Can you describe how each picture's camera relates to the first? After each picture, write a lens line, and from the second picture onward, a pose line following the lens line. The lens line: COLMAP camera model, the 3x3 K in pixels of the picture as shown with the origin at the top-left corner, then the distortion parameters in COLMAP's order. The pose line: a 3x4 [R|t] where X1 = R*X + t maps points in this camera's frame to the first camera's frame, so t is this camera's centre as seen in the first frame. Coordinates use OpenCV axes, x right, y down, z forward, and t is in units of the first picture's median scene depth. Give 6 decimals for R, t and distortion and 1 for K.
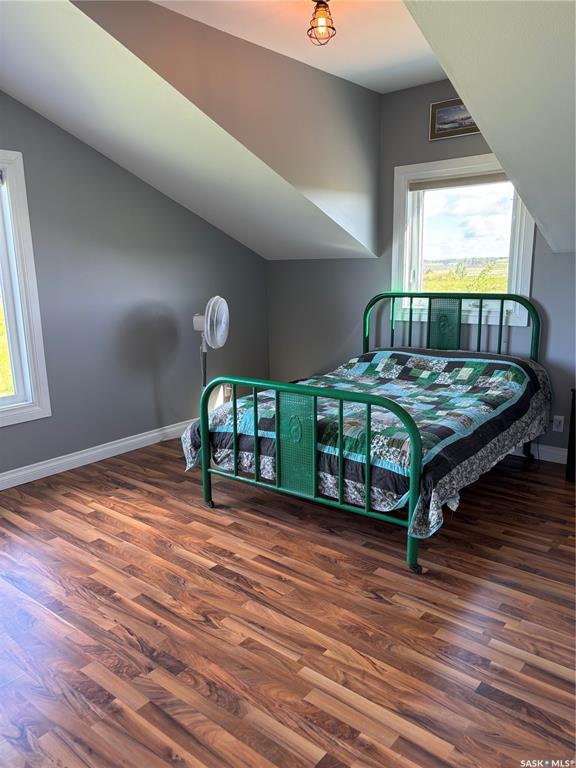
lens RADIAL K [[577.1, 0, 283.2], [0, 577.1, 394.5], [0, 0, 1]] dist [0.048898, -0.051408]
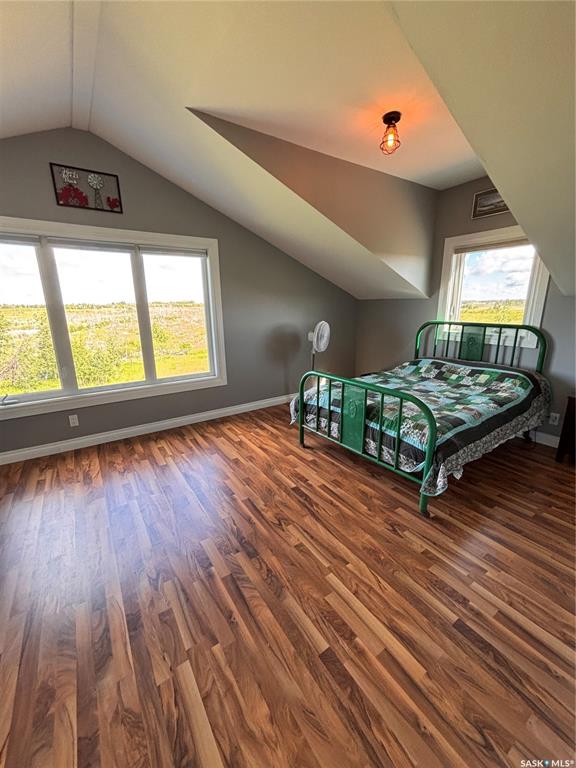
lens RADIAL K [[312.1, 0, 288.0], [0, 312.1, 384.0], [0, 0, 1]] dist [-0.002353, 0.000109]
pose [[0.959122, 0.080460, -0.271313, 0.072313], [-0.070407, 0.996429, 0.046599, -0.031624], [0.274094, -0.025592, 0.961362, 0.138042]]
